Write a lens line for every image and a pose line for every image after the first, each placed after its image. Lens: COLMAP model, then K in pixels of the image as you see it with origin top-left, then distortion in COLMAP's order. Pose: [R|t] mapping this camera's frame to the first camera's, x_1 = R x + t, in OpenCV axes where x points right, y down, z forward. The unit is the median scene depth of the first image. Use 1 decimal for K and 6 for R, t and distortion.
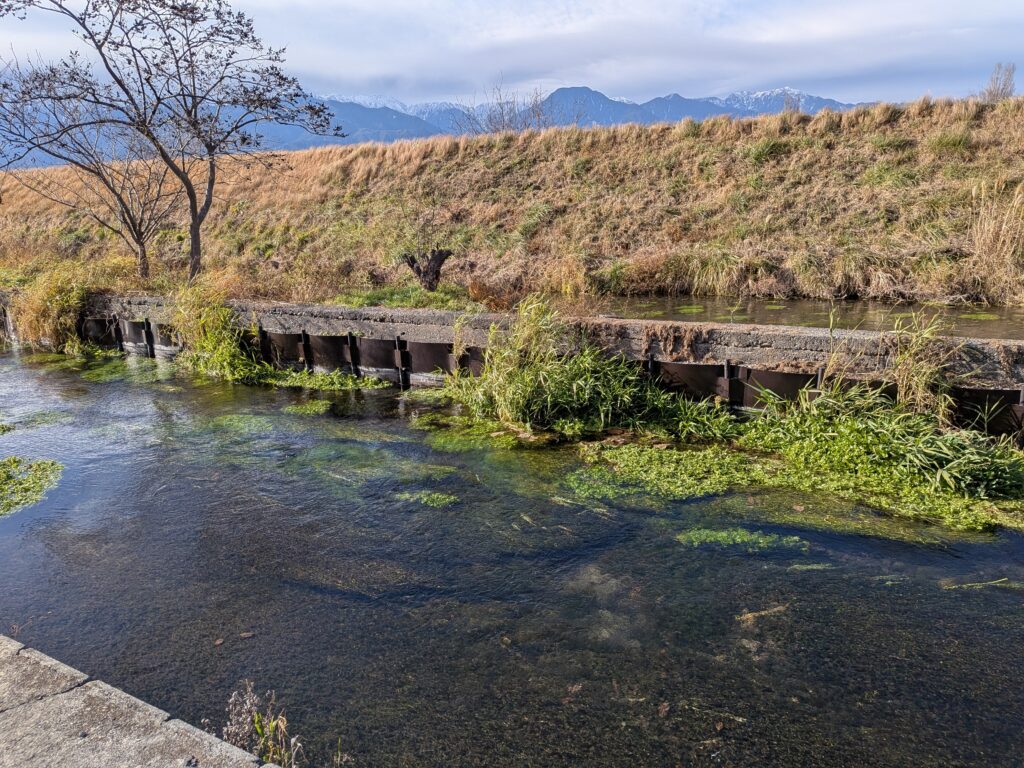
lens RADIAL K [[714.6, 0, 510.9], [0, 714.6, 369.3], [0, 0, 1]] dist [0.119624, -0.190232]
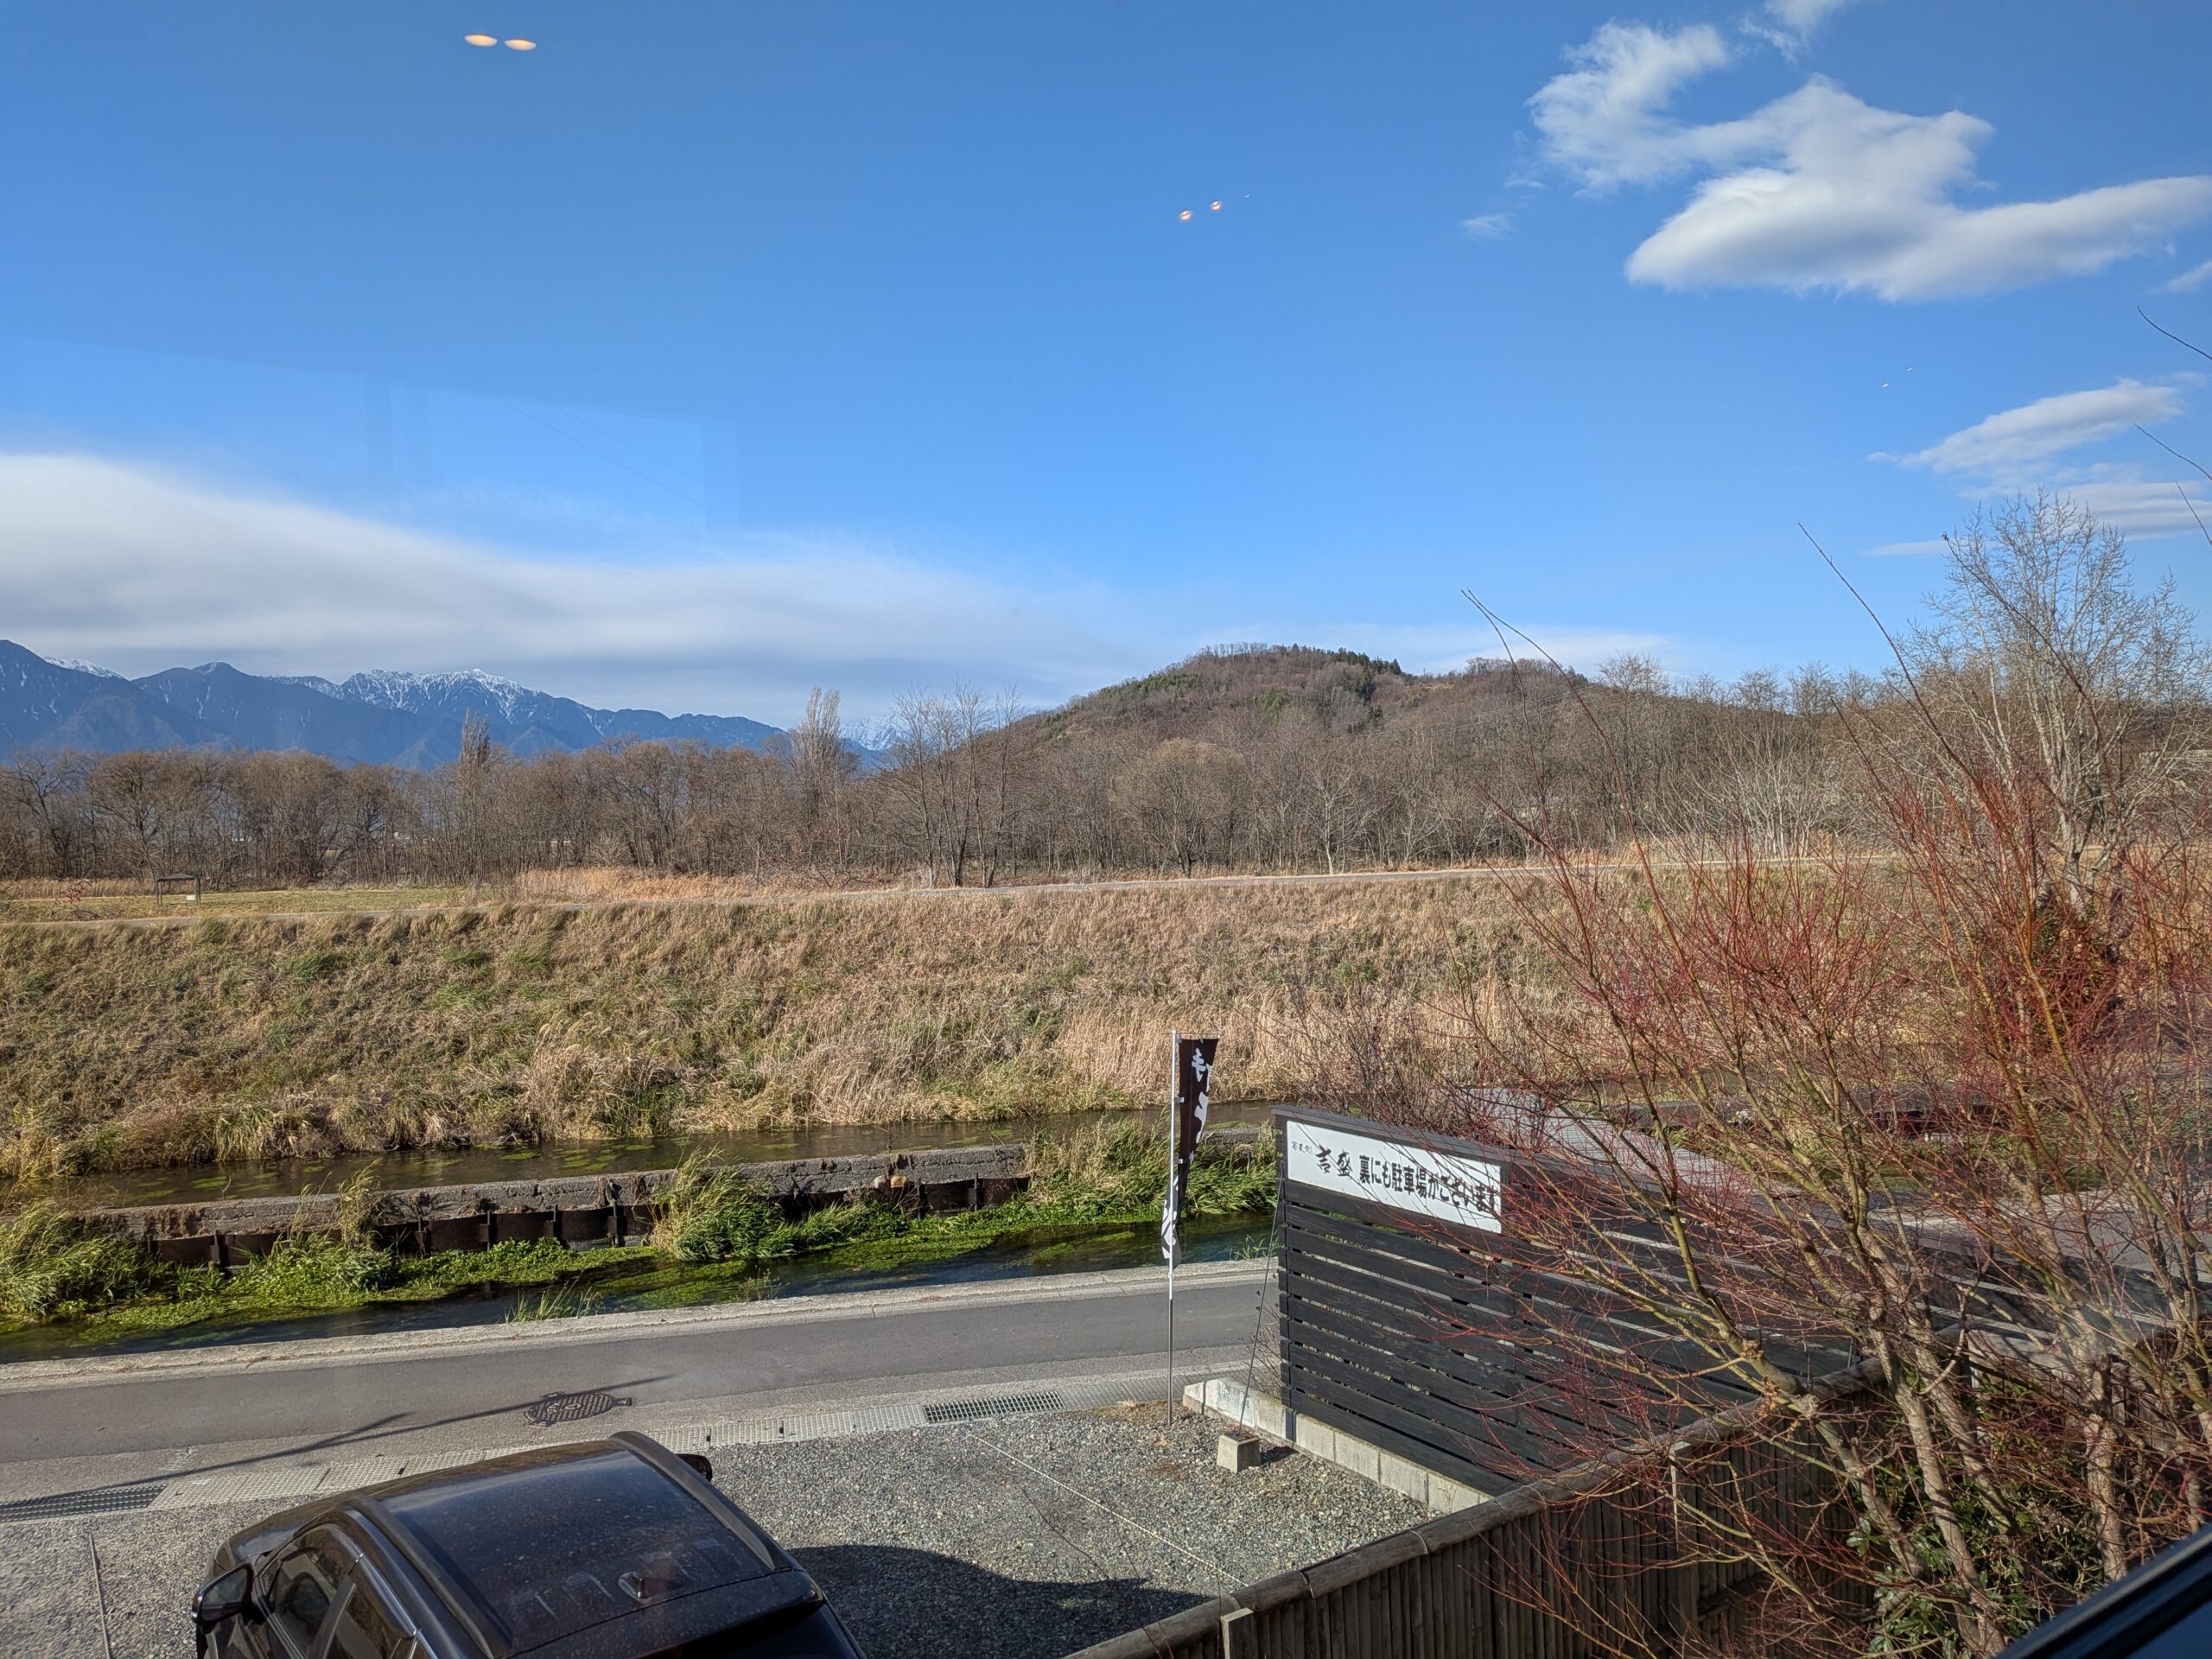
lens RADIAL K [[1587.2, 0, 1106.0], [0, 1587.2, 829.5], [0, 0, 1]] dist [0.035517, -0.068581]
pose [[0.753848, 0.014294, 0.656894, -0.169626], [0.159301, 0.965958, -0.203832, 0.057138], [-0.637446, 0.258302, 0.725908, -1.009978]]
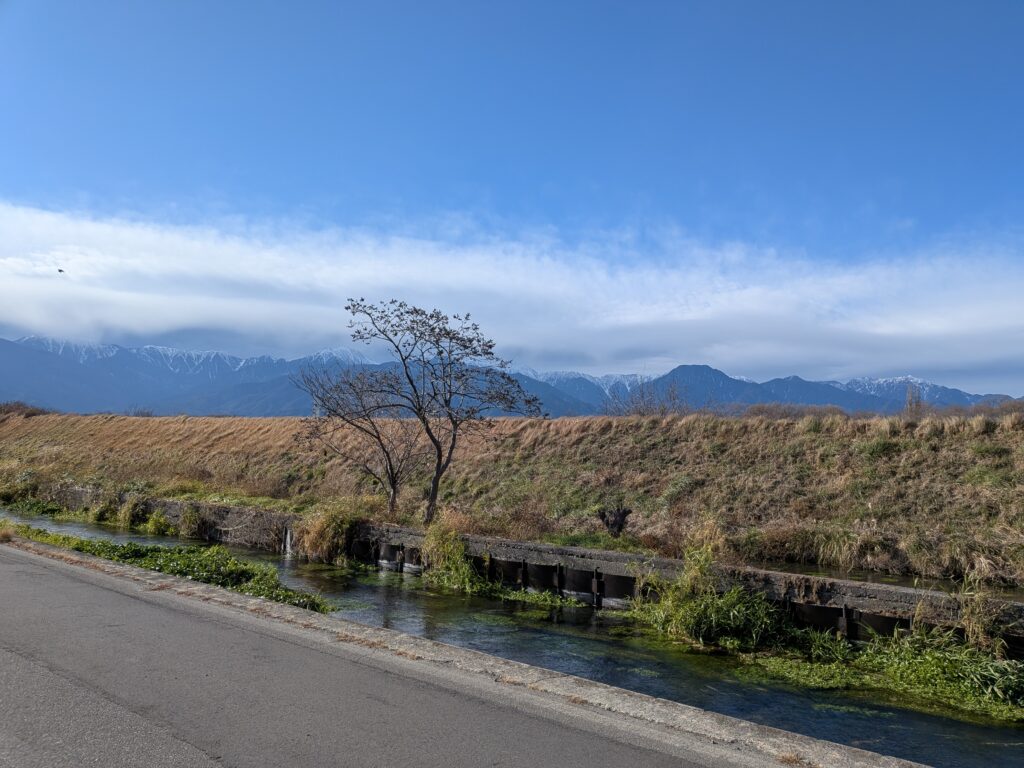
lens RADIAL K [[706.6, 0, 530.1], [0, 706.6, 397.9], [0, 0, 1]] dist [0.089413, -0.139002]
pose [[0.988069, 0.054894, -0.143896, -0.059540], [-0.097062, 0.947368, -0.305079, 0.041601], [0.119575, 0.315406, 0.941393, -0.239854]]
